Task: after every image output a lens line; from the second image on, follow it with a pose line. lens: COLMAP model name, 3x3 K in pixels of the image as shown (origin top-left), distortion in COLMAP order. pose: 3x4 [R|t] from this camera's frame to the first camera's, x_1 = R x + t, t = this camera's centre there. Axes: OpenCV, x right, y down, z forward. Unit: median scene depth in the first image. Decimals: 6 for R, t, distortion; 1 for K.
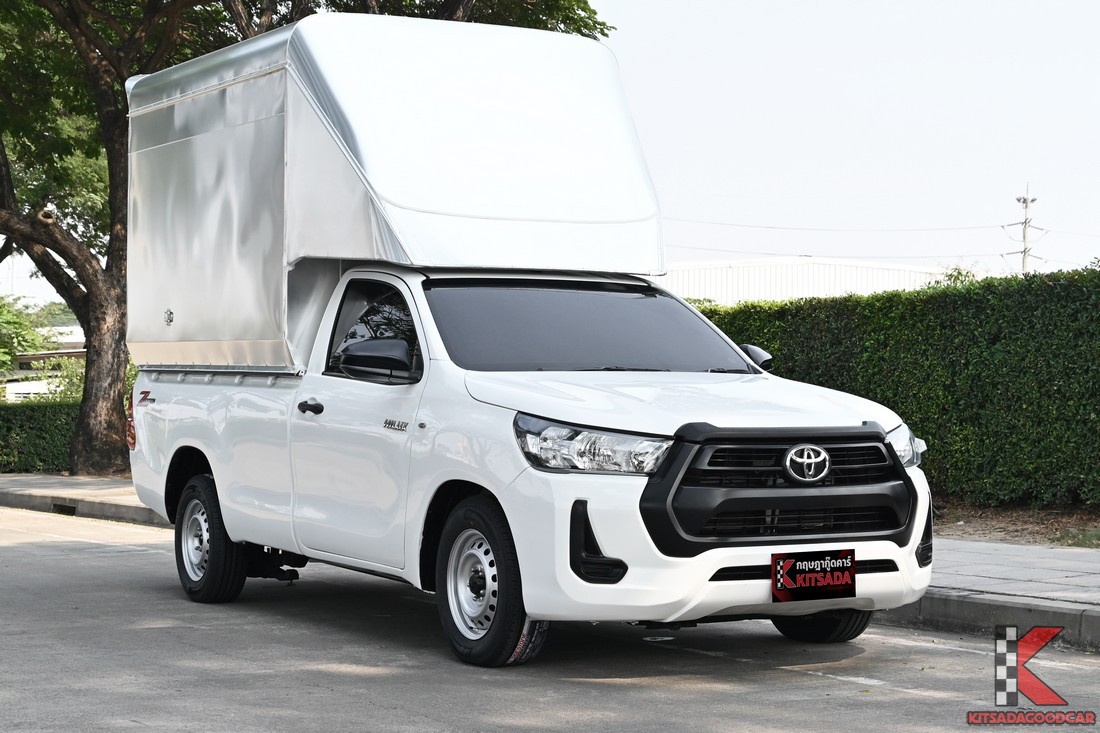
lens RADIAL K [[2072.8, 0, 550.0], [0, 2072.8, 372.8], [0, 0, 1]] dist [-0.010059, 0.000000]
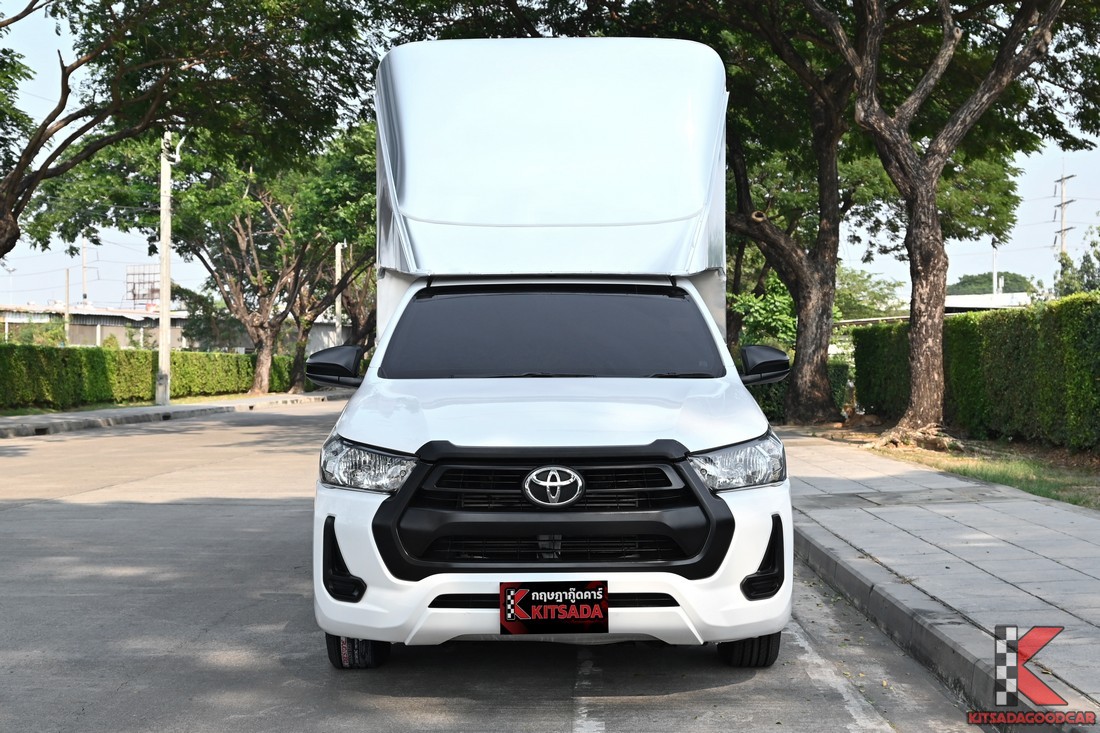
lens RADIAL K [[1628.4, 0, 549.5], [0, 1628.4, 356.1], [0, 0, 1]] dist [0.064011, 0.000000]
pose [[0.882043, -0.000796, -0.471168, 0.469390], [0.008035, 0.999879, 0.013353, -0.024913], [0.471100, -0.015564, 0.881943, 0.352171]]
